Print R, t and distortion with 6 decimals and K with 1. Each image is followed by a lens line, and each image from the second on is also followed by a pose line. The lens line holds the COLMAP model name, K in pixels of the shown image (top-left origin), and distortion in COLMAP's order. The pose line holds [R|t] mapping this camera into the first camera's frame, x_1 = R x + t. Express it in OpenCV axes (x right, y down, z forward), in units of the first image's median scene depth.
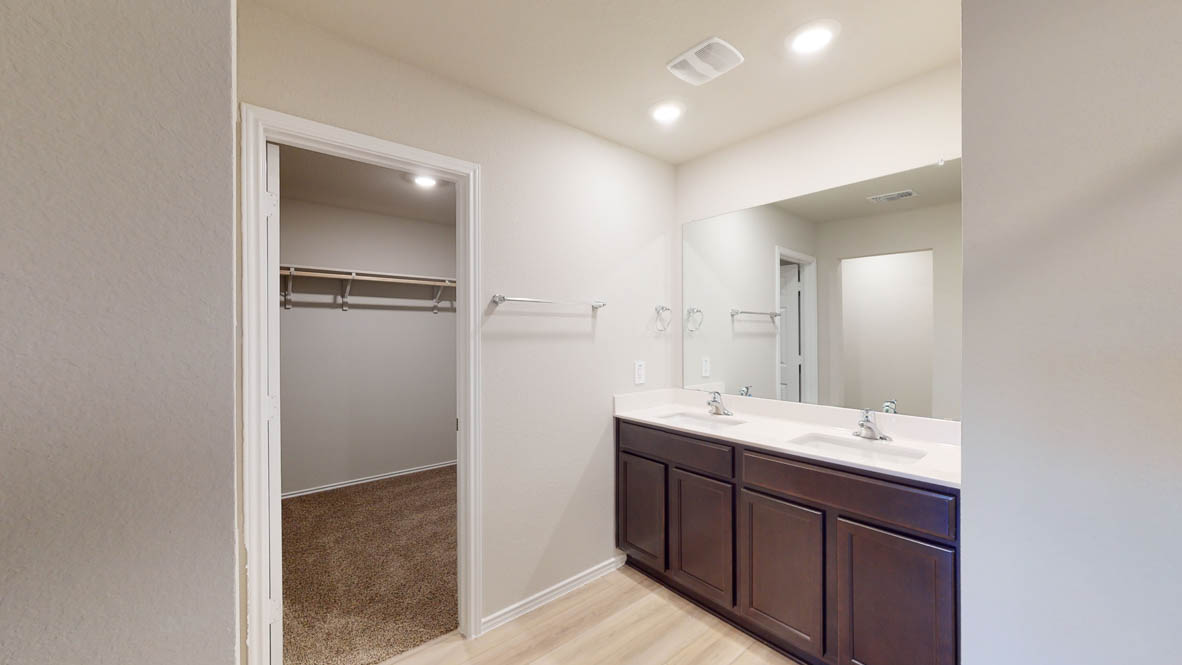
lens RADIAL K [[435.4, 0, 585.0], [0, 435.4, 335.2], [0, 0, 1]] dist [0.000446, 0.000177]
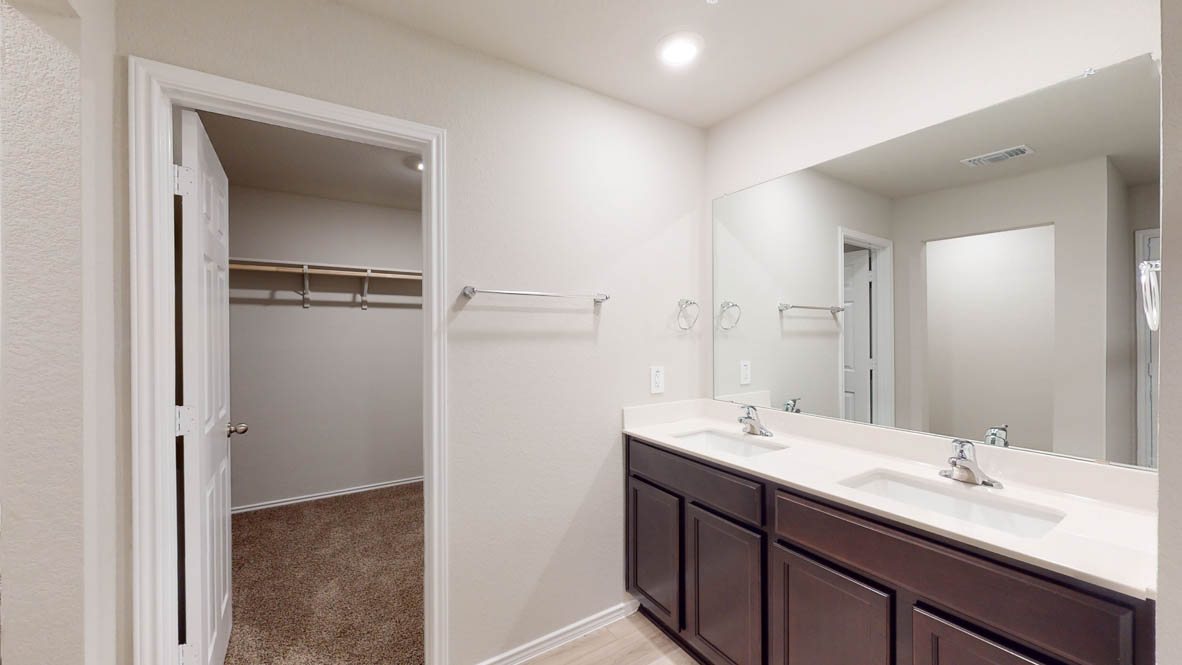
lens RADIAL K [[435.4, 0, 585.0], [0, 435.4, 335.2], [0, 0, 1]] dist [0.000446, 0.000177]
pose [[0.990871, -0.000260, -0.134812, 0.107077], [0.000508, 0.999998, 0.001808, -0.000696], [0.134811, -0.001860, 0.990870, 0.169812]]
